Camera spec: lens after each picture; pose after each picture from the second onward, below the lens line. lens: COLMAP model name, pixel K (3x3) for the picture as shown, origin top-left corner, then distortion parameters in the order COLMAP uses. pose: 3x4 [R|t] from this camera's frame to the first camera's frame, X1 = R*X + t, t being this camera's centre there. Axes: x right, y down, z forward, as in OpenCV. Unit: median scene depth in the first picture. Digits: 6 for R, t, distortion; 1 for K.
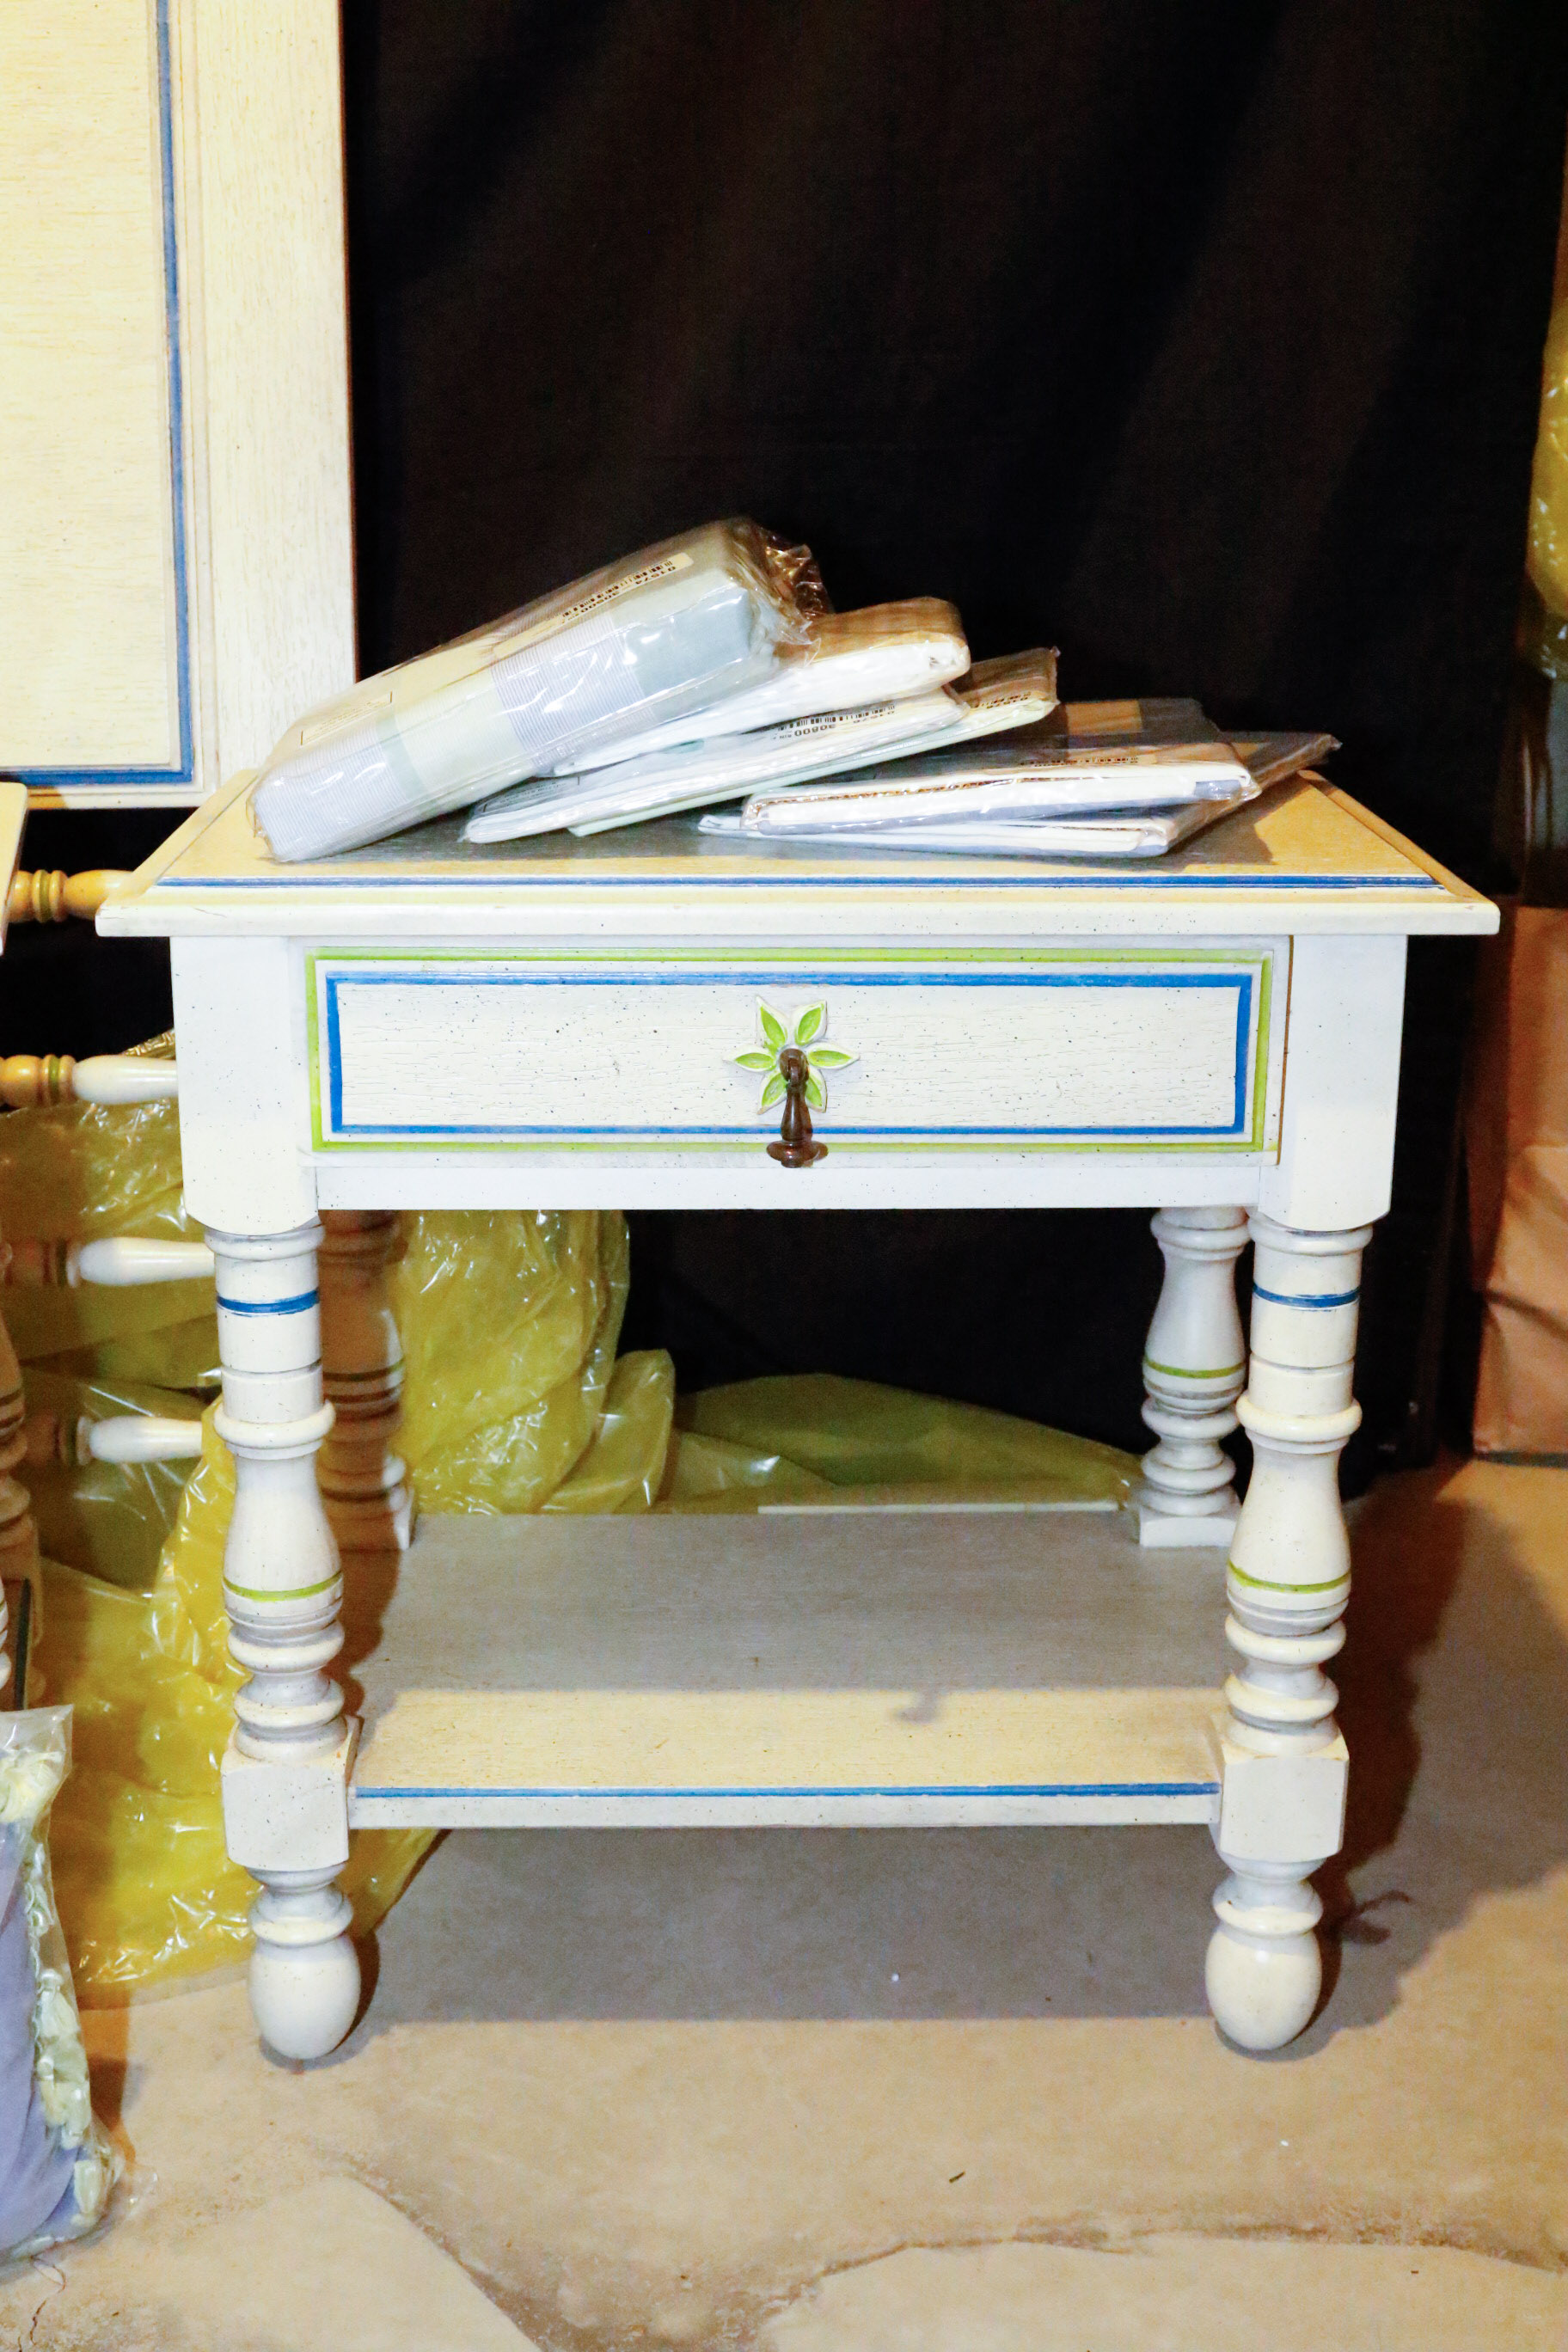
lens RADIAL K [[2841.5, 0, 786.9], [0, 2841.5, 1190.3], [0, 0, 1]] dist [-0.080247, 0.000000]
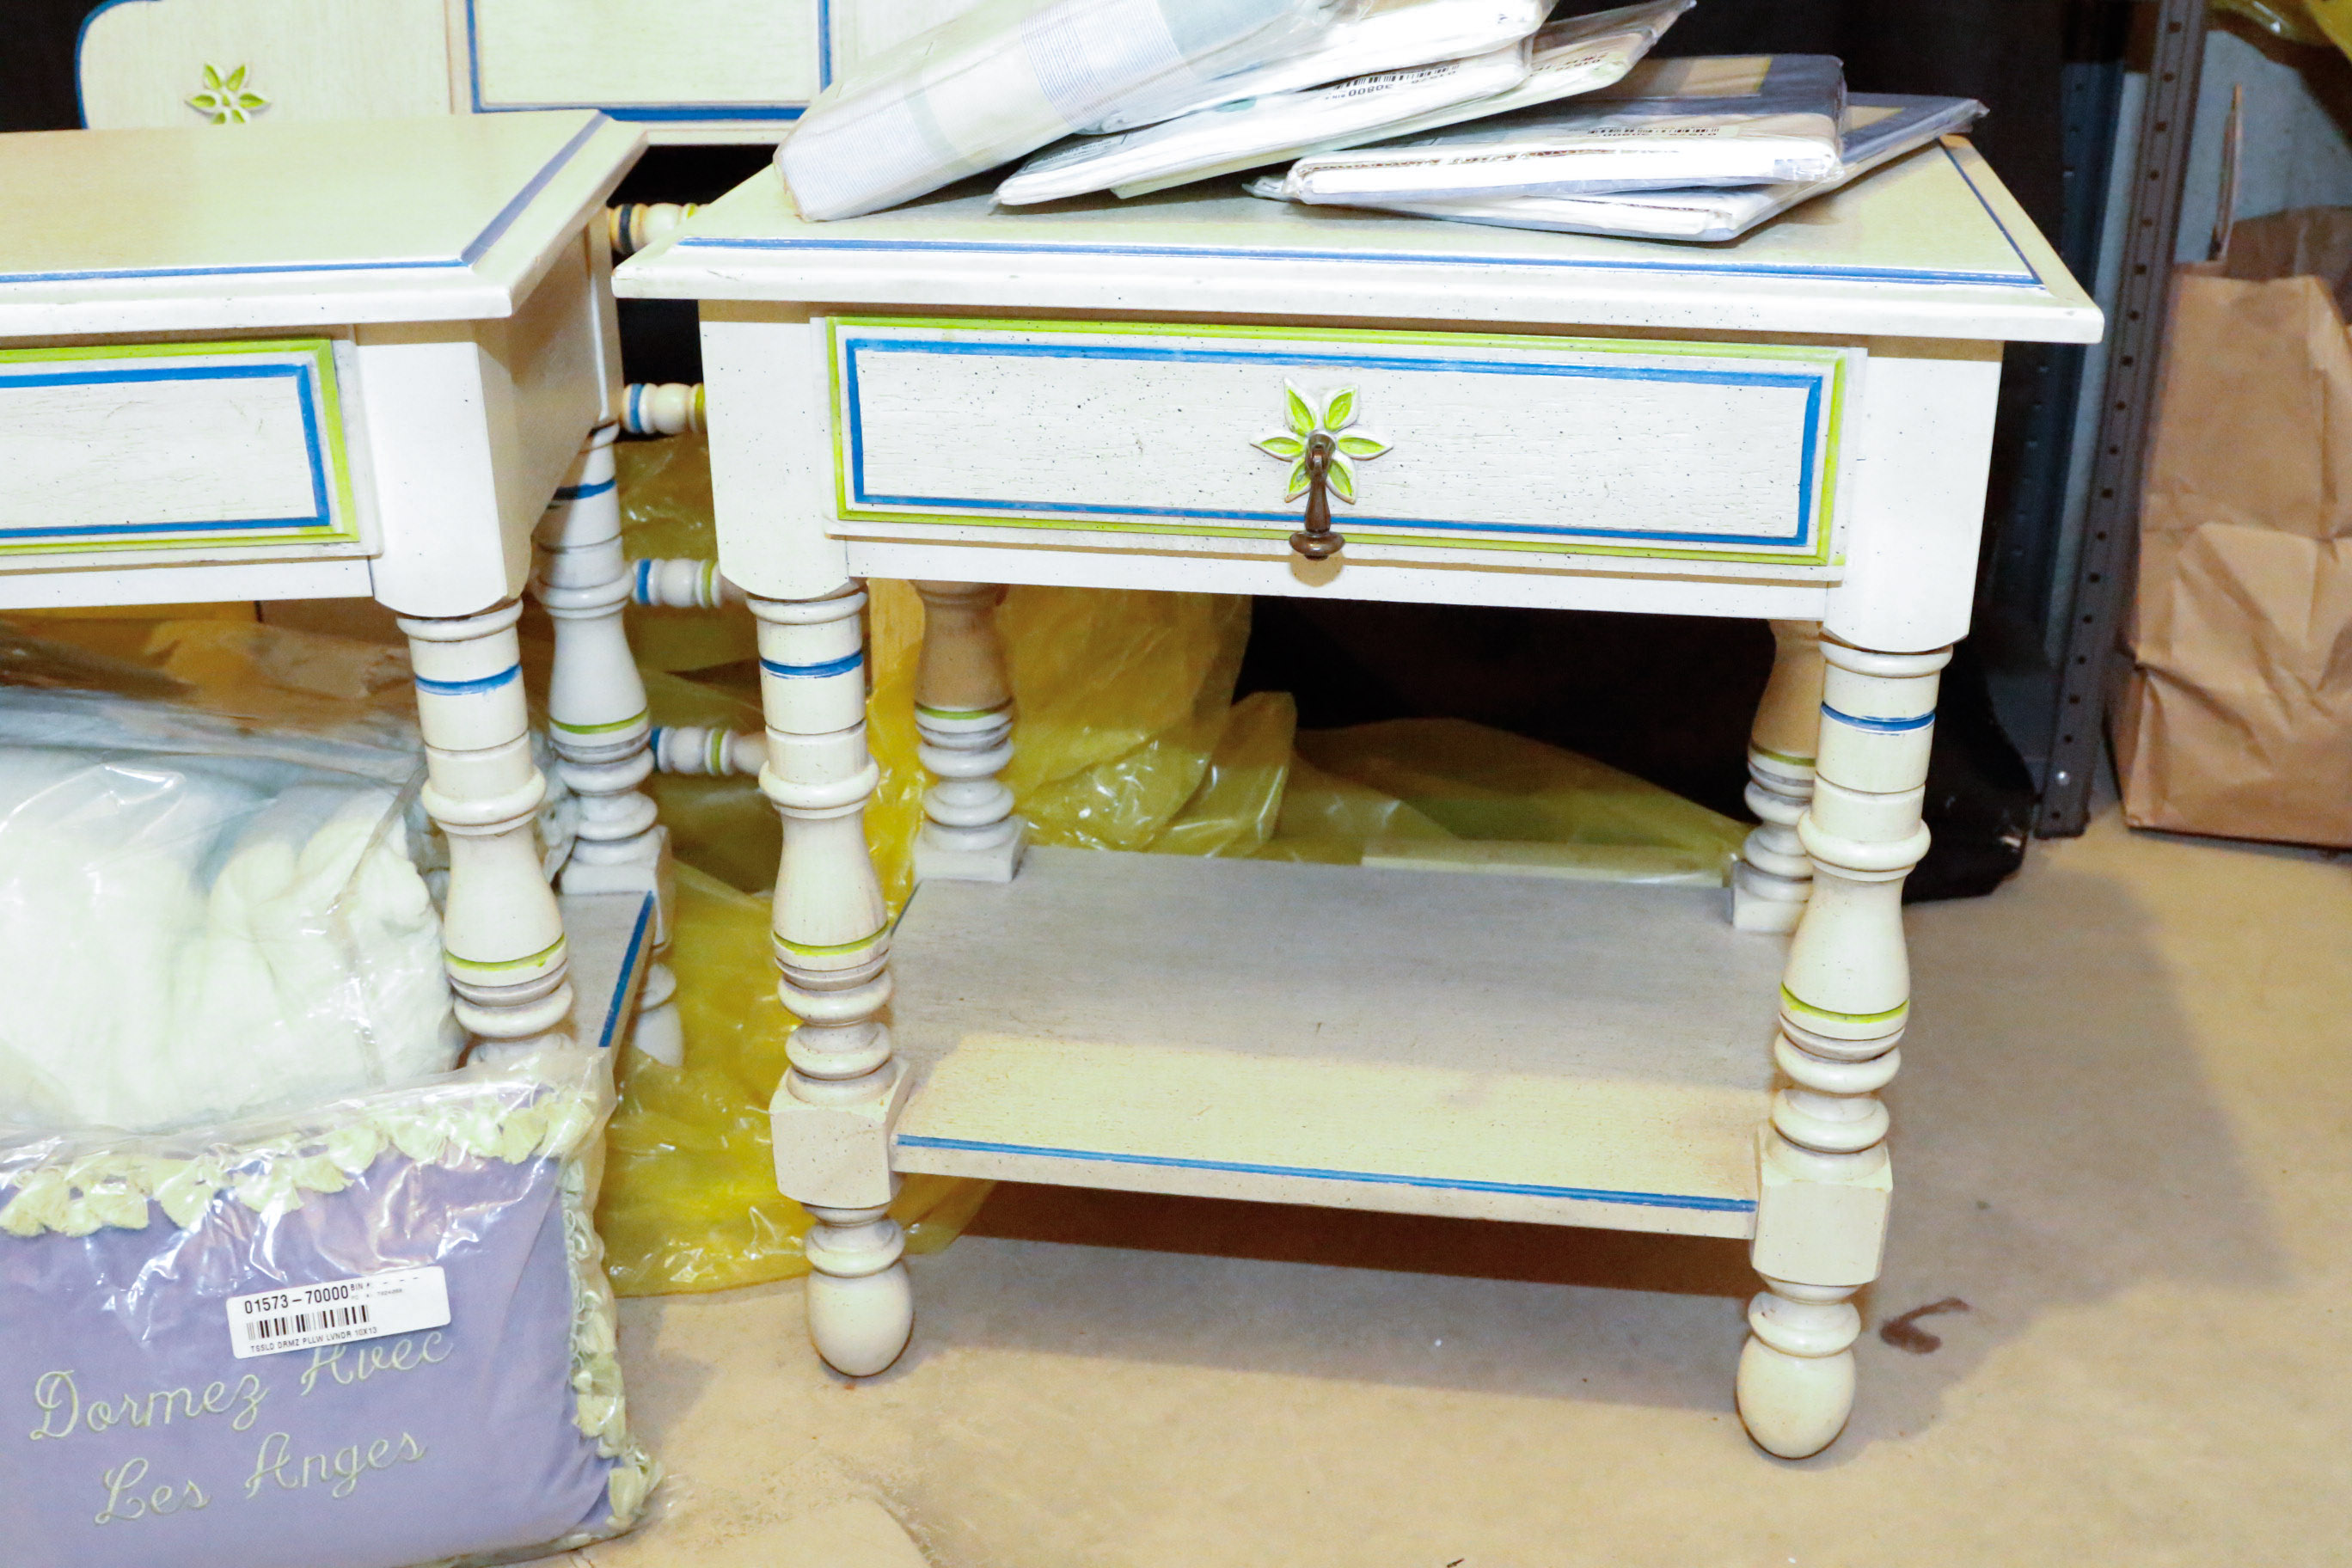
lens RADIAL K [[2511.5, 0, 1185.4], [0, 2511.5, 817.5], [0, 0, 1]] dist [-0.120025, 0.000000]
pose [[0.984707, 0.063062, -0.162405, 0.090184], [-0.039026, 0.988344, 0.147149, -0.040063], [0.169791, -0.138561, 0.975690, 0.146466]]
